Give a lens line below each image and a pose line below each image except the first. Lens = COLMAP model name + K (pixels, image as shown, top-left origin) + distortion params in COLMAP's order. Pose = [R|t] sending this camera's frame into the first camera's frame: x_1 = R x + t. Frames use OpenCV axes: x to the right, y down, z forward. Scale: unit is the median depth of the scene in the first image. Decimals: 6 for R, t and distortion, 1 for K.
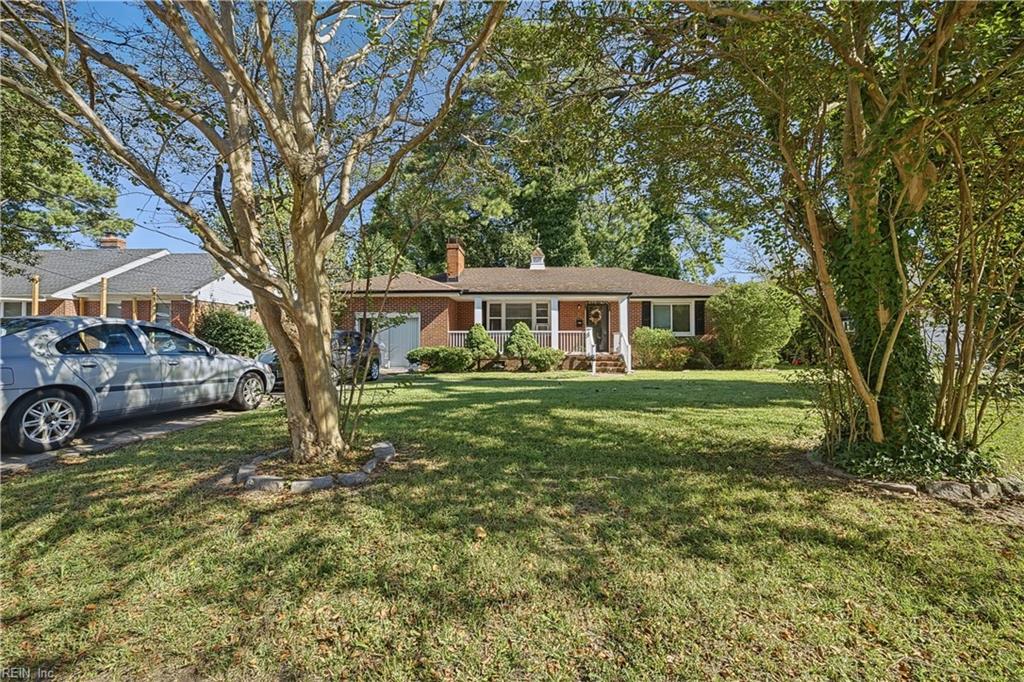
lens RADIAL K [[413.8, 0, 512.0], [0, 413.8, 341.0], [0, 0, 1]] dist [-0.001542, -0.000079]
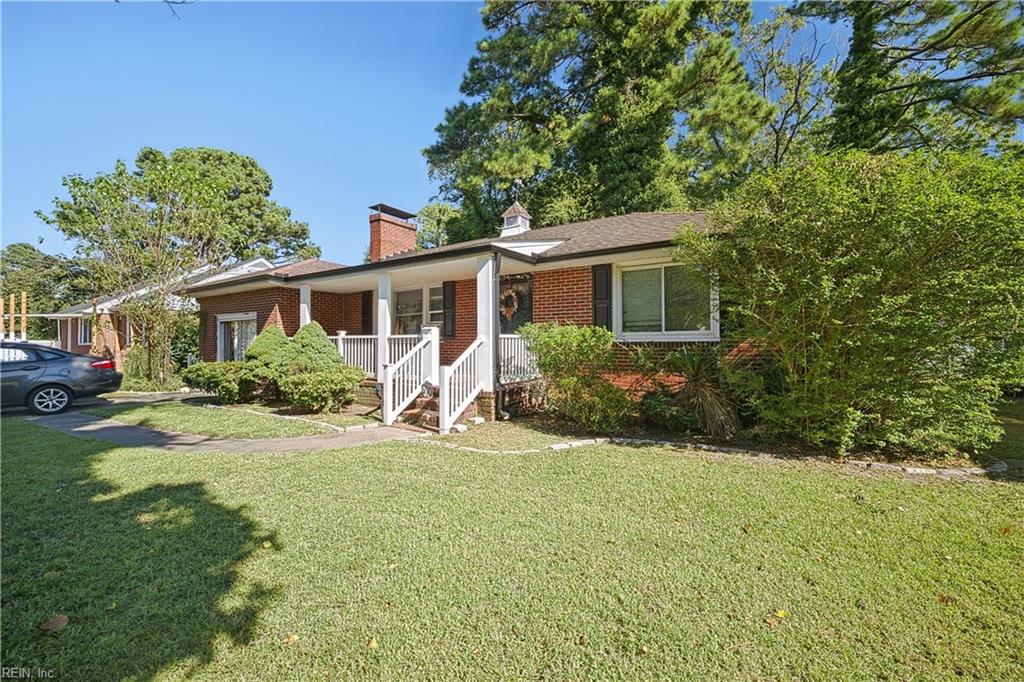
lens RADIAL K [[413.8, 0, 512.0], [0, 413.8, 341.0], [0, 0, 1]] dist [-0.001542, -0.000079]
pose [[0.862177, -0.007915, -0.506545, 0.514638], [0.007230, 0.999968, -0.003320, -0.014031], [0.506555, -0.000799, 0.862207, 0.614188]]
